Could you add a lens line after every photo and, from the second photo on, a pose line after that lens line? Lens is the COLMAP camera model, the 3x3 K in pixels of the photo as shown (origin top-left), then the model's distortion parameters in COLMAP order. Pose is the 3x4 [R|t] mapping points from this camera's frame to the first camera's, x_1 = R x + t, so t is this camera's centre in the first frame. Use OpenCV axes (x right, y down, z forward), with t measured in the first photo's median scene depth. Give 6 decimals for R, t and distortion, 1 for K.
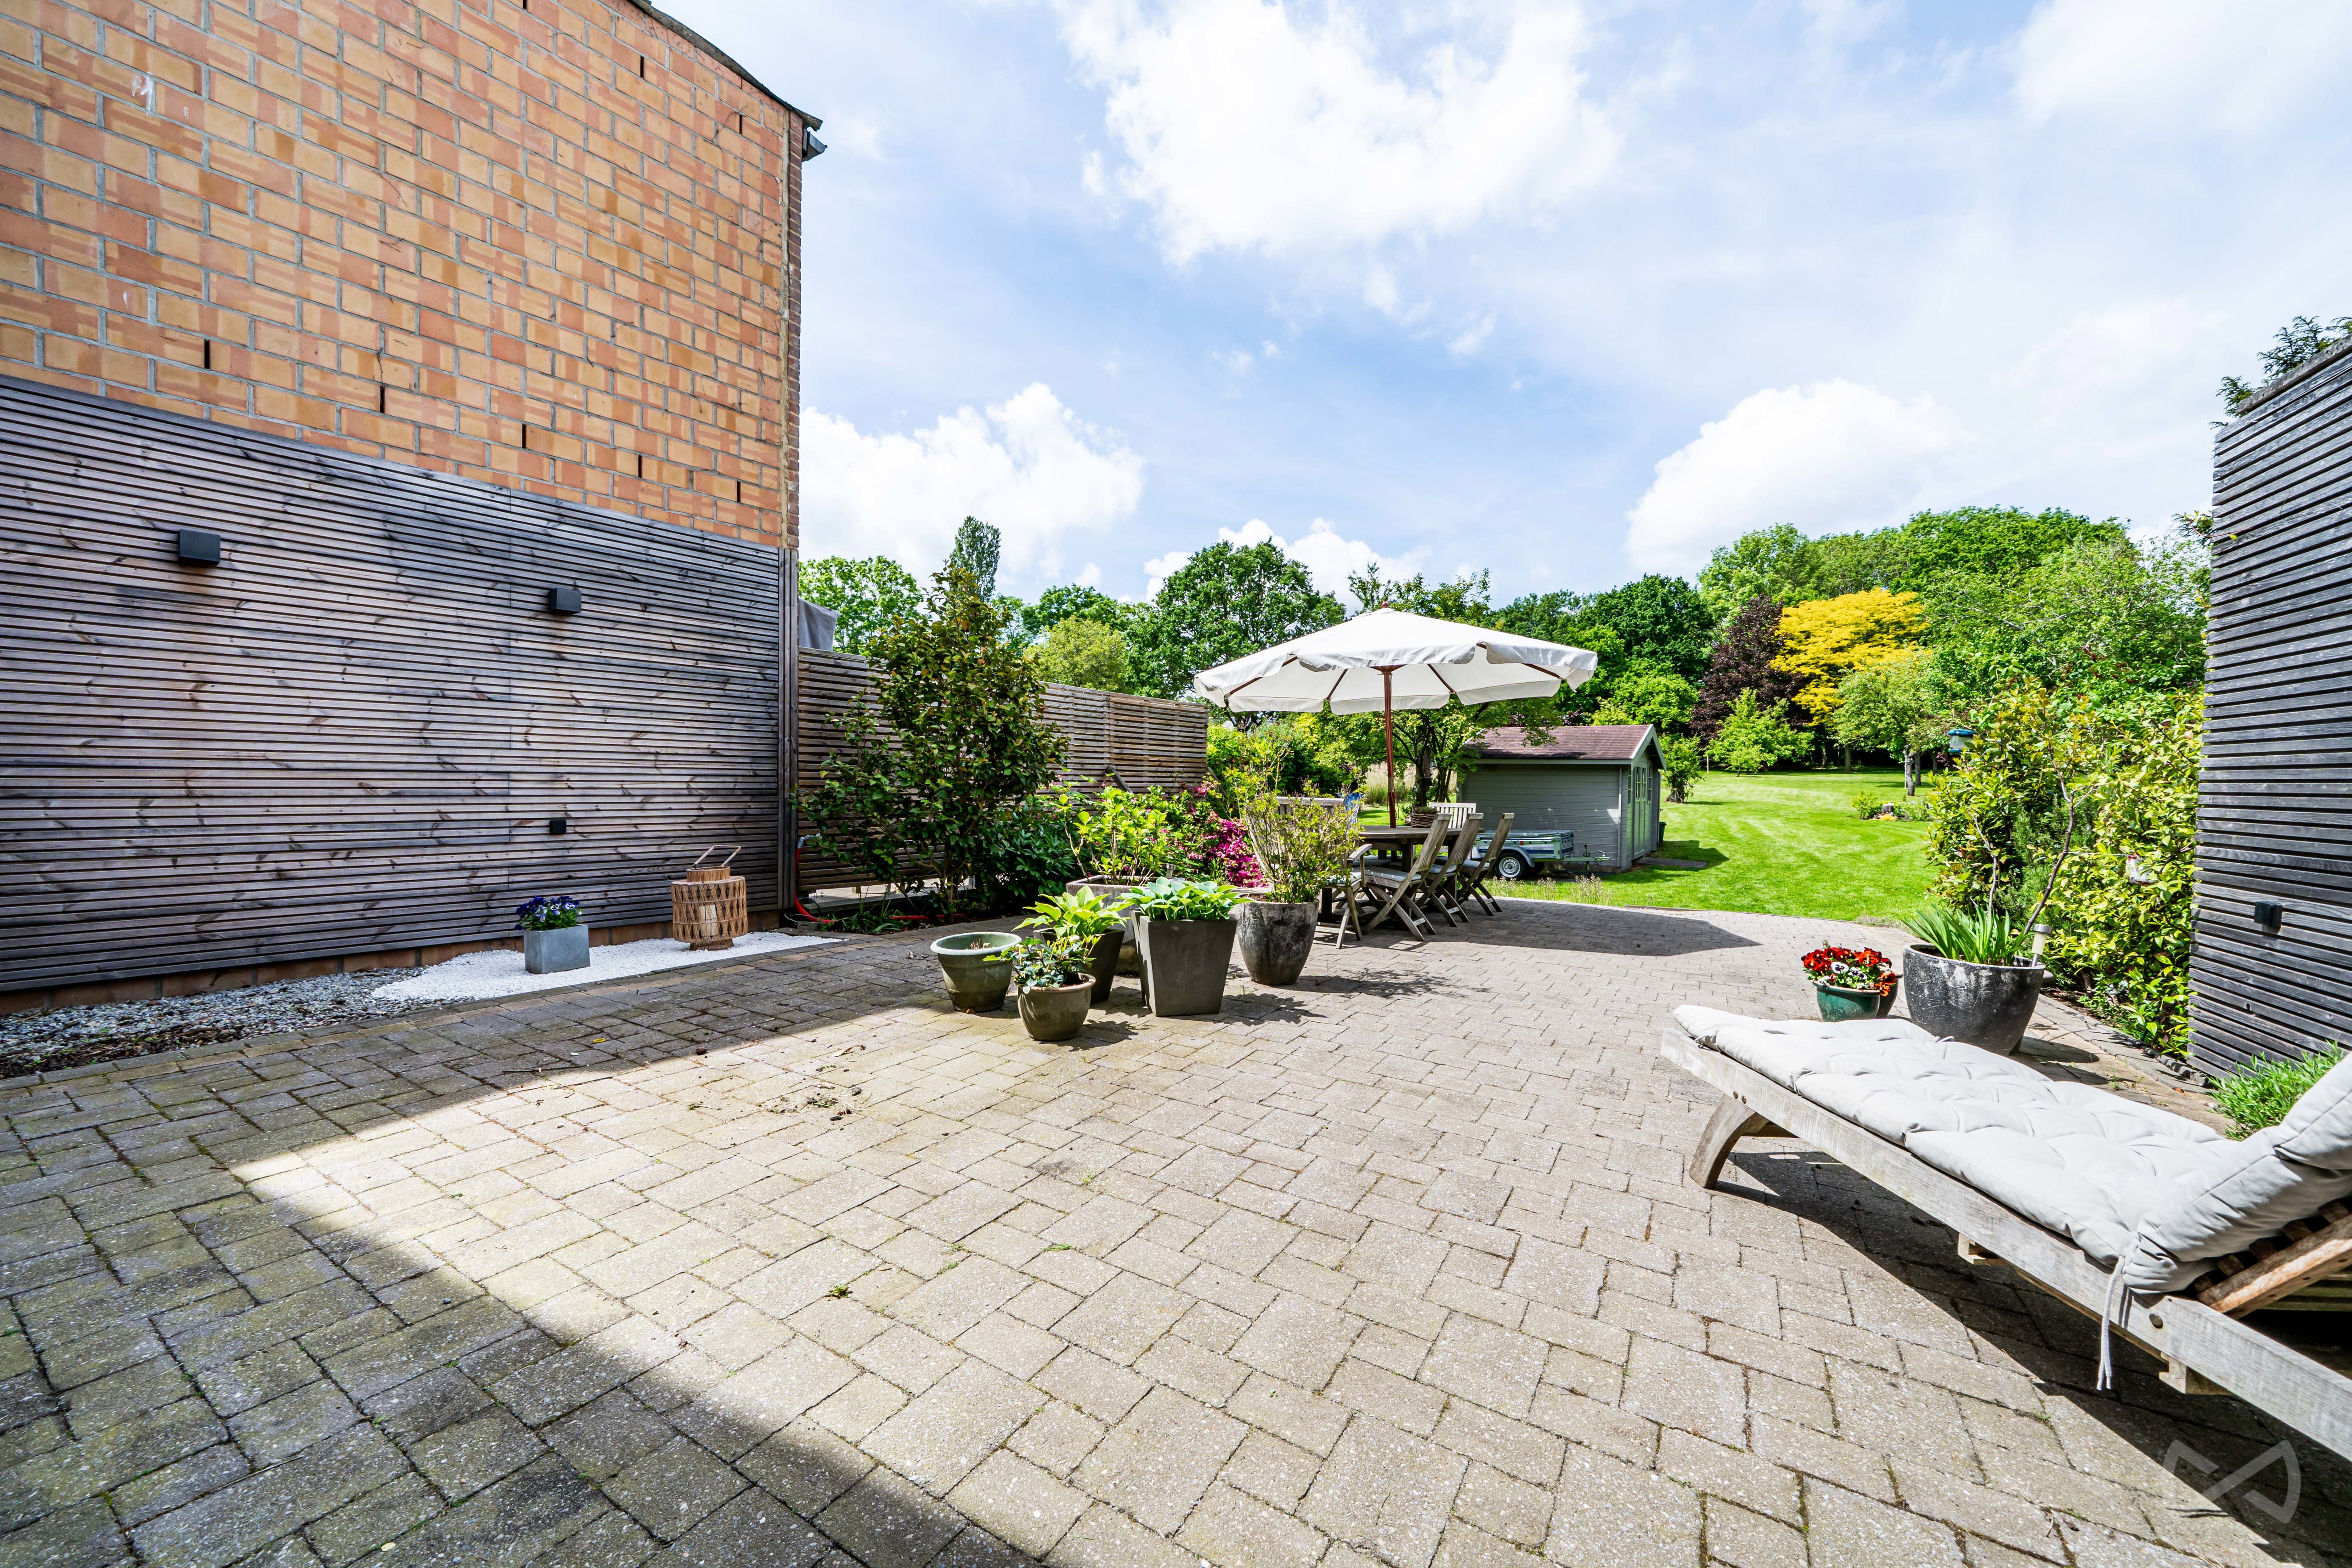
lens RADIAL K [[867.7, 0, 1170.2], [0, 867.7, 763.6], [0, 0, 1]] dist [-0.001012, 0.000566]
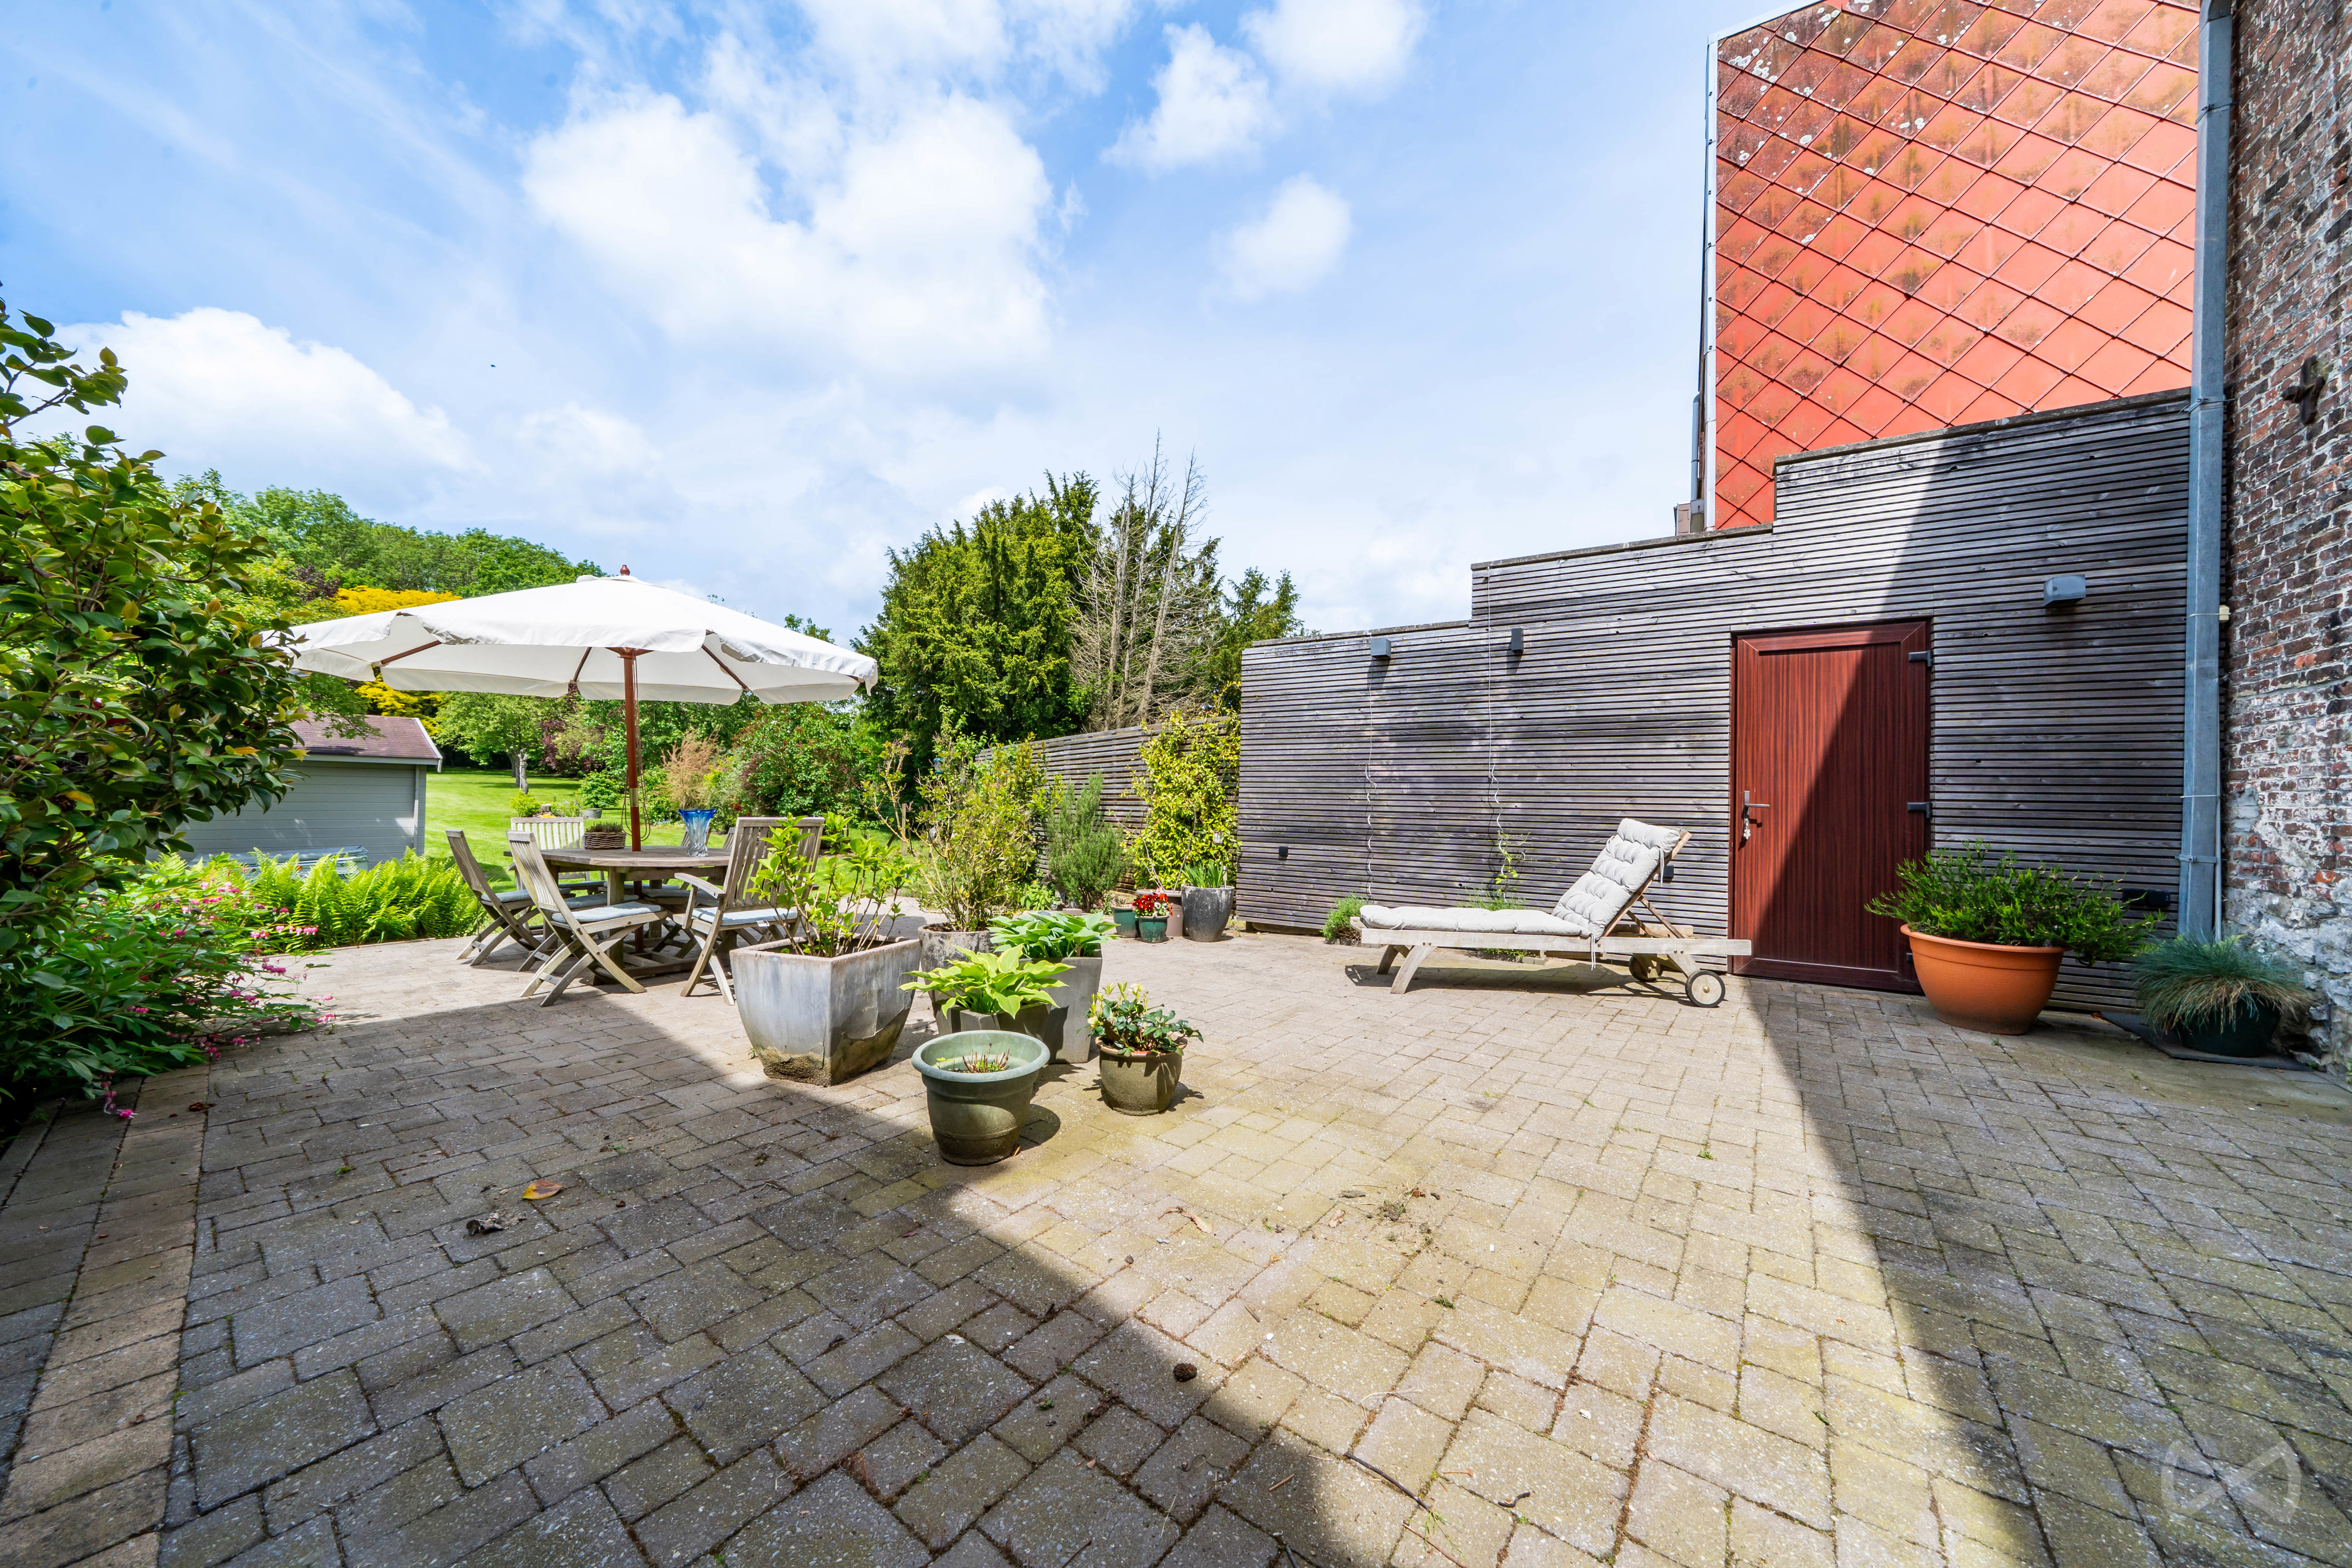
lens RADIAL K [[801.8, 0, 1185.3], [0, 801.8, 790.6], [0, 0, 1]] dist [-0.005424, 0.000468]
pose [[0.087723, -0.000728, 0.996145, -1.206257], [-0.032521, 0.999465, 0.003594, -0.005047], [-0.995614, -0.032711, 0.087652, 1.172933]]
